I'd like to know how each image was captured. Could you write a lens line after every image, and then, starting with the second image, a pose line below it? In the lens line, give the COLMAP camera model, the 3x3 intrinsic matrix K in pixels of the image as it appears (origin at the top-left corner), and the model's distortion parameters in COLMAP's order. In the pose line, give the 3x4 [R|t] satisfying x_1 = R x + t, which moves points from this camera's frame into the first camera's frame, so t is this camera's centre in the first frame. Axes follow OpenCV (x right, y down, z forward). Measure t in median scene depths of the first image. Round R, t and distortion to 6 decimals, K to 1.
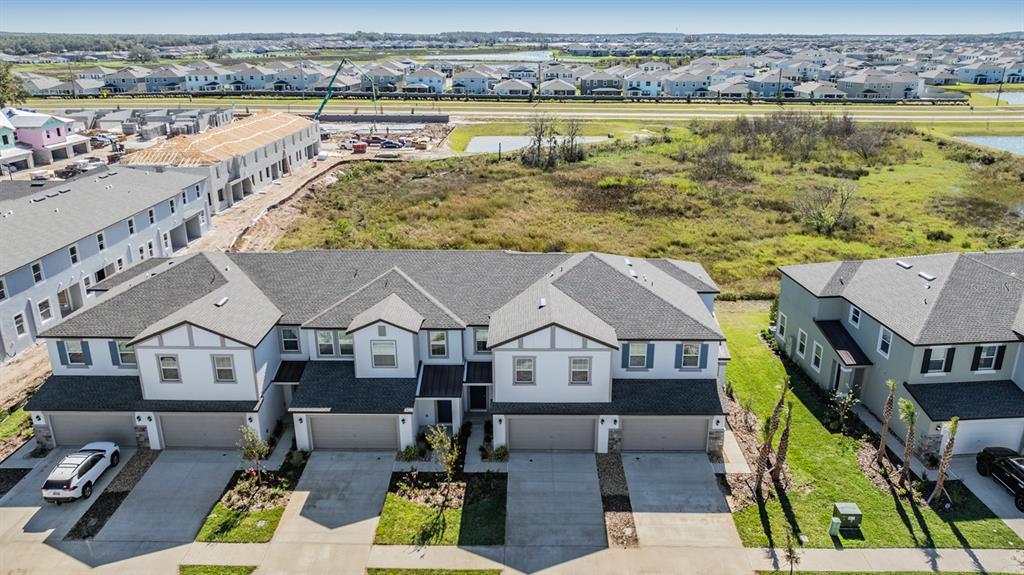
lens RADIAL K [[745.3, 0, 512.0], [0, 745.3, 287.5], [0, 0, 1]] dist [-0.033165, 0.033331]
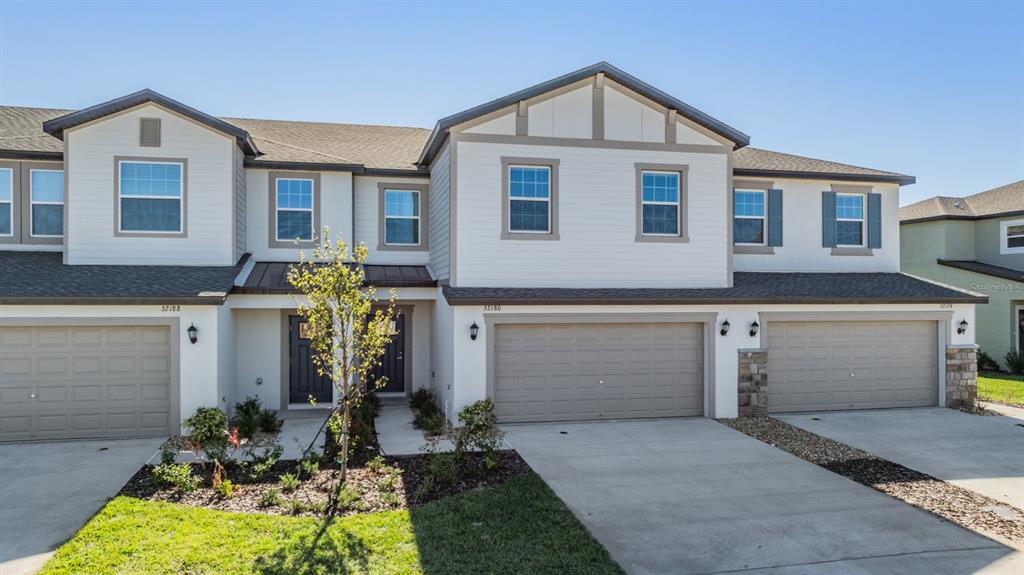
lens RADIAL K [[745.3, 0, 512.0], [0, 745.3, 287.5], [0, 0, 1]] dist [-0.033165, 0.033331]
pose [[0.971011, 0.008539, 0.238881, -0.083367], [0.074405, 0.938917, -0.336005, 0.277127], [-0.227158, 0.344039, 0.911064, 0.631436]]
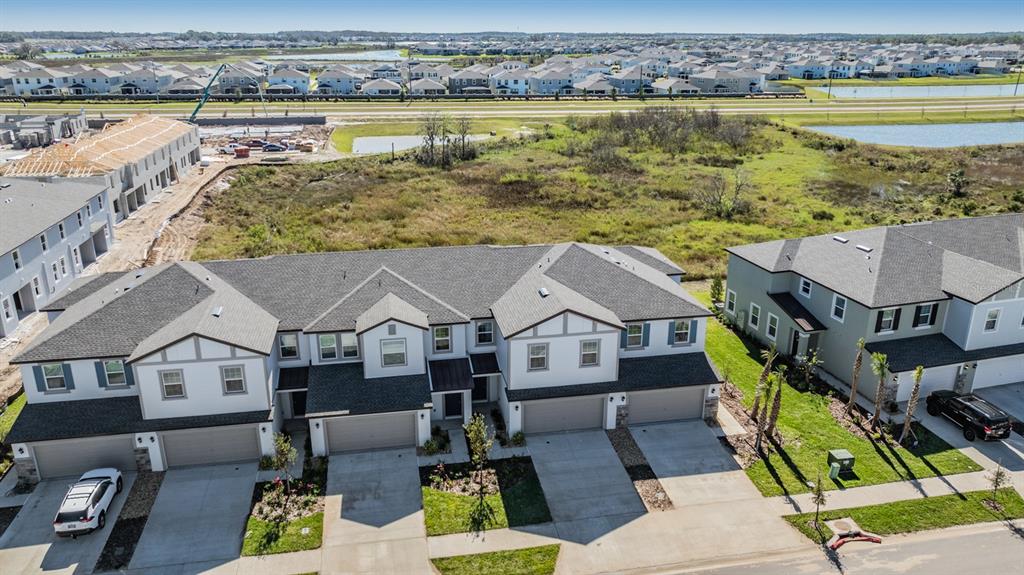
lens RADIAL K [[745.3, 0, 512.0], [0, 745.3, 287.5], [0, 0, 1]] dist [-0.033165, 0.033331]
pose [[0.980779, -0.060976, 0.185349, -0.198608], [0.060746, 0.998129, 0.006923, 0.004404], [-0.185424, 0.004469, 0.982648, -0.019324]]
